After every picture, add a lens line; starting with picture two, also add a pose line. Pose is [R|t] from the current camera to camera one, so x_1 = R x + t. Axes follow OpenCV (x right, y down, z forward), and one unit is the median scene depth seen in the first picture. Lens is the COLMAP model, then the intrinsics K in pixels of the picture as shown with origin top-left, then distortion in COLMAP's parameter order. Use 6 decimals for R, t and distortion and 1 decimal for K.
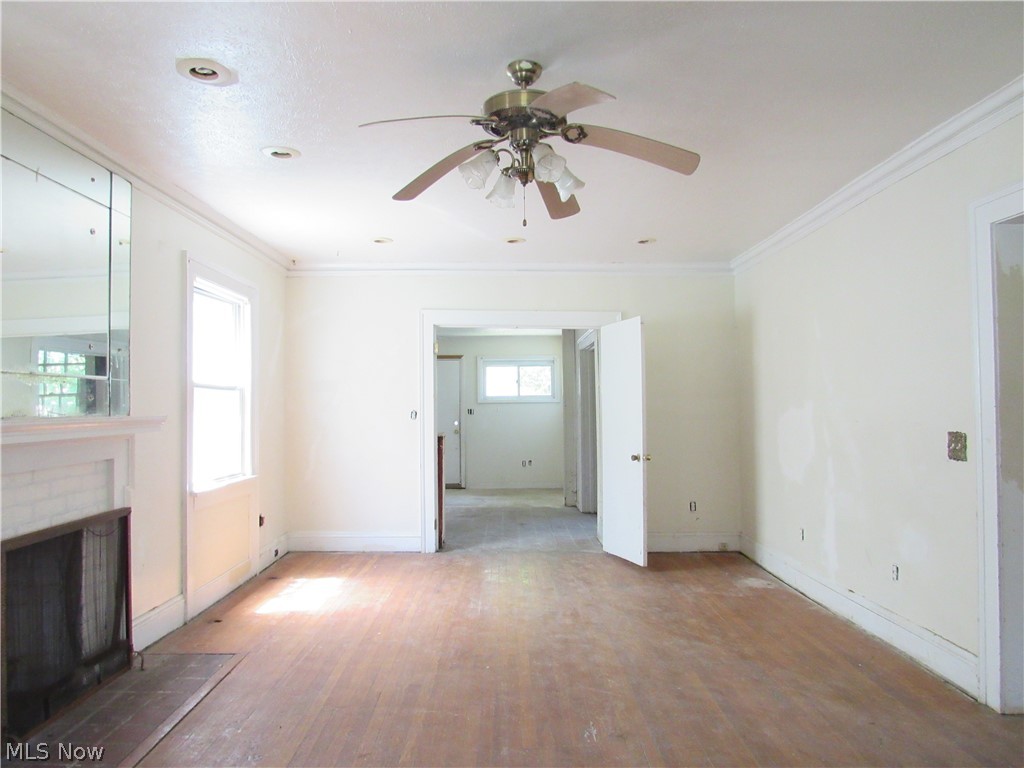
lens RADIAL K [[732.1, 0, 502.3], [0, 732.1, 386.1], [0, 0, 1]] dist [-0.028861, 0.002458]
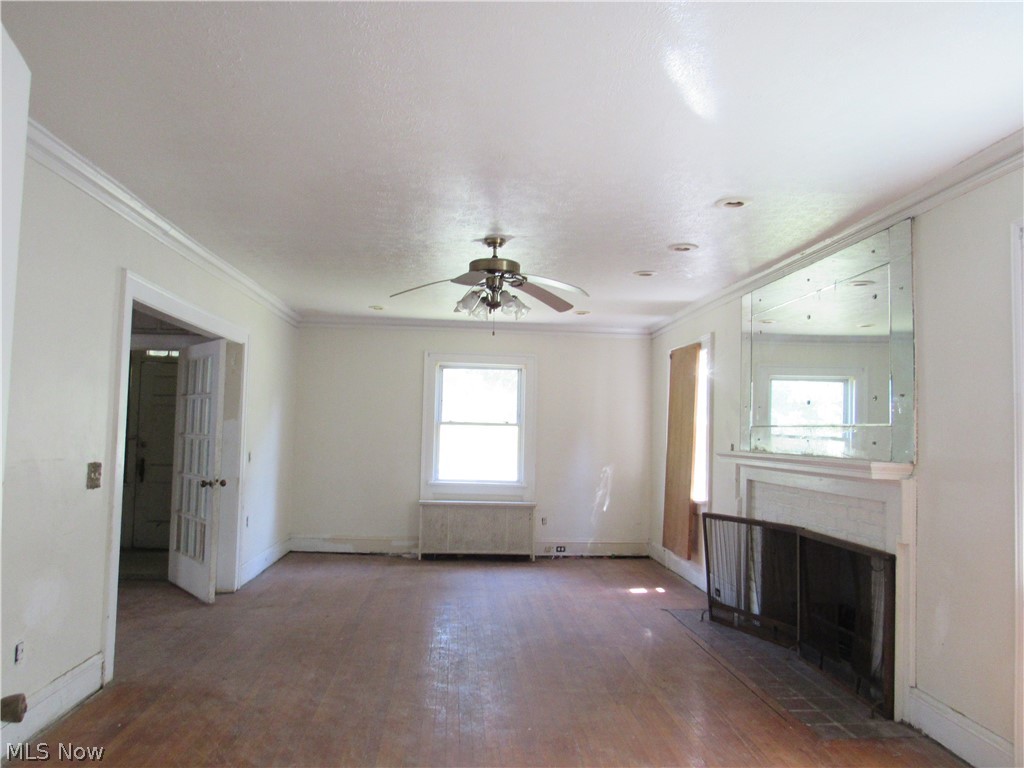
lens RADIAL K [[732.1, 0, 502.3], [0, 732.1, 386.1], [0, 0, 1]] dist [-0.028861, 0.002458]
pose [[-0.997822, -0.021191, -0.062468, 0.086194], [-0.015350, 0.995590, -0.092550, 0.040440], [0.064154, -0.091390, -0.993747, 2.102075]]
